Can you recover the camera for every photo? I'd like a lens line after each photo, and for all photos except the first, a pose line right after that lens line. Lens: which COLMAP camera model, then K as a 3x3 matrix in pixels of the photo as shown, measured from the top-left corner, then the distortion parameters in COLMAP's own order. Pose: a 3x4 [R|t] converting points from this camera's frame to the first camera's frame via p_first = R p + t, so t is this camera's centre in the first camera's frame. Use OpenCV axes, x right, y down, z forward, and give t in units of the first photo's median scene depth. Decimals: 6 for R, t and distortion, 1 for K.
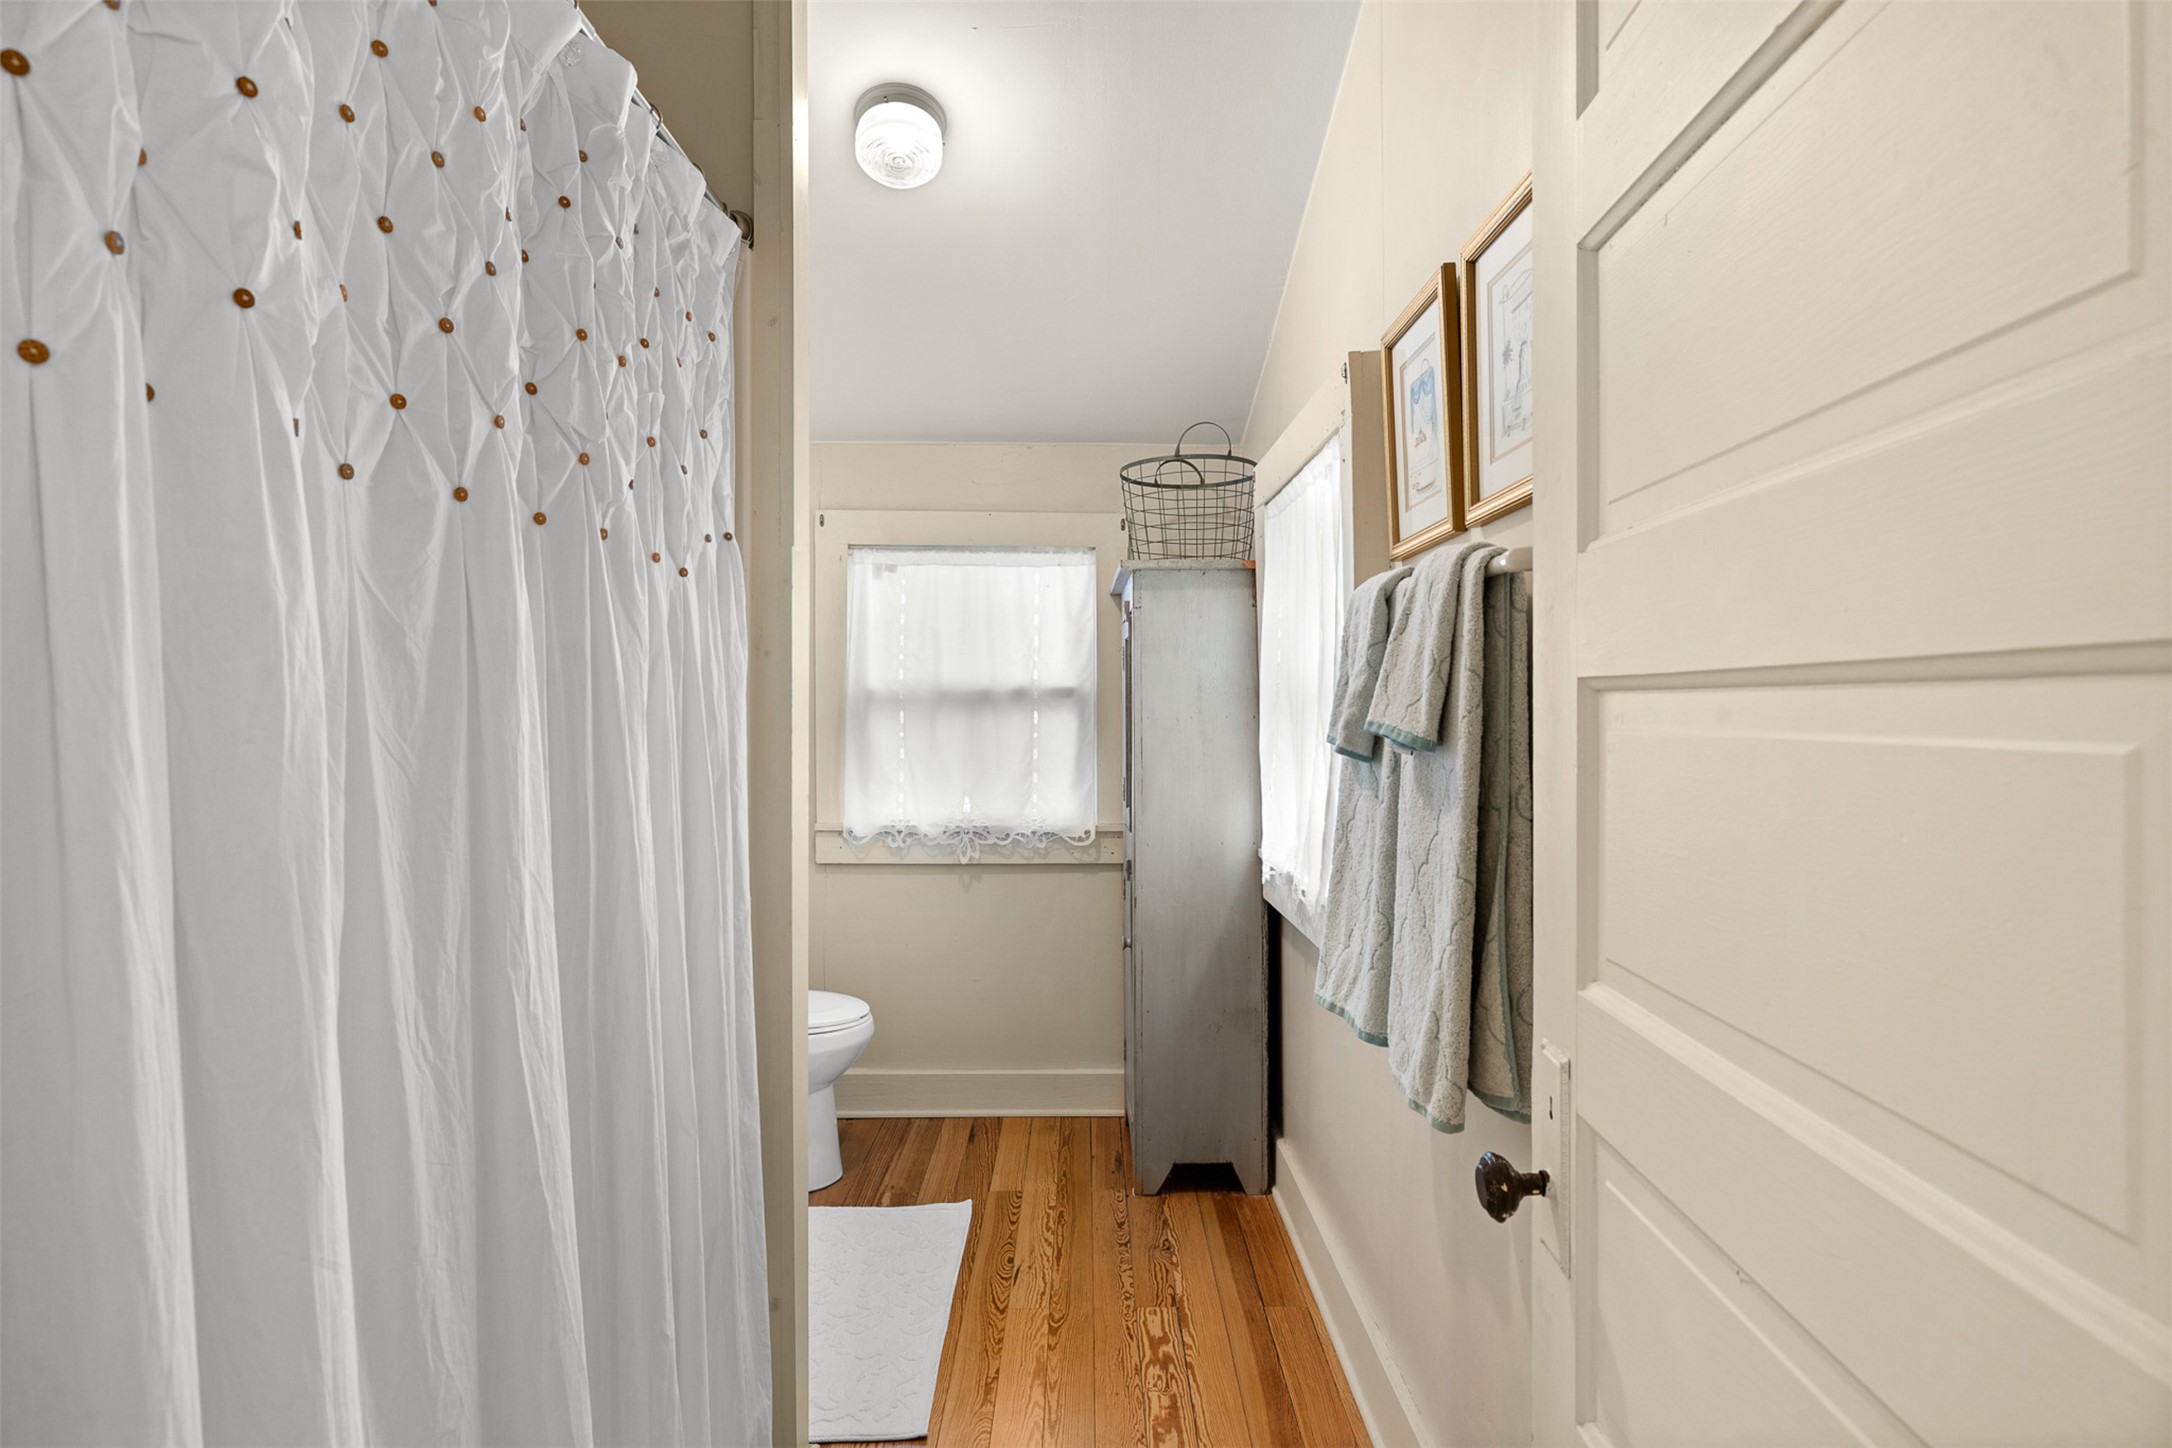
lens RADIAL K [[1184.3, 0, 1086.3], [0, 1184.3, 727.1], [0, 0, 1]] dist [0.000035, -0.000001]
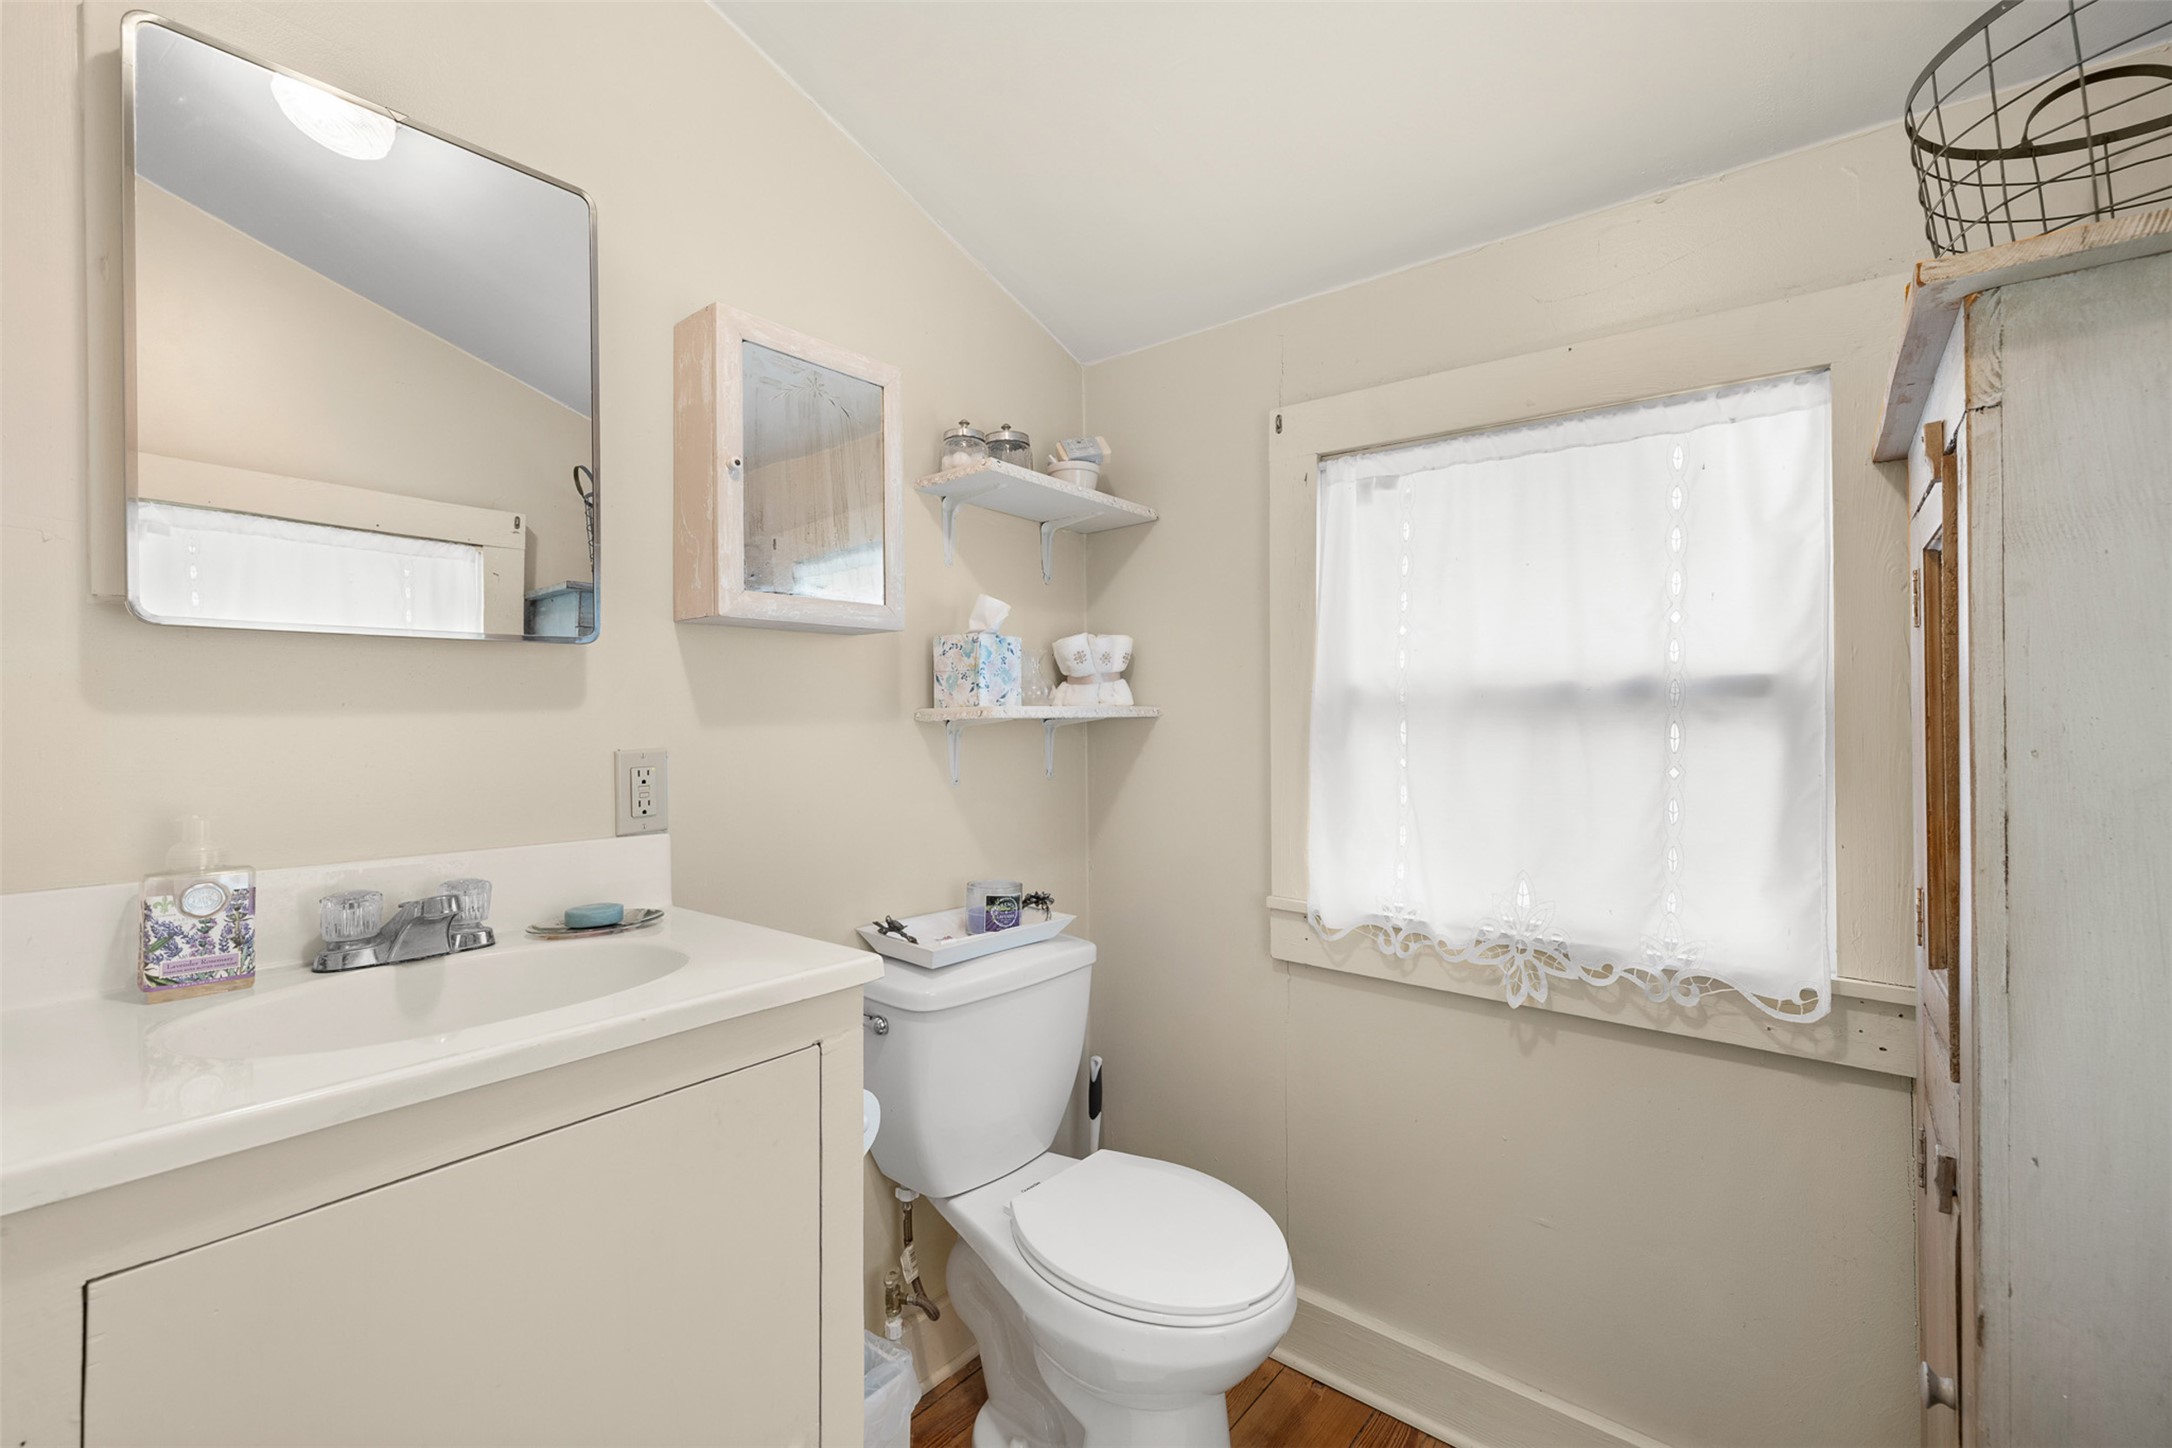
lens RADIAL K [[908.9, 0, 1091.7], [0, 908.9, 708.1], [0, 0, 1]] dist [0.002424, -0.000032]
pose [[0.771876, -0.002244, -0.635770, 0.010861], [-0.012902, 0.999733, -0.019193, -0.009966], [0.635643, 0.023017, 0.771640, 0.555600]]
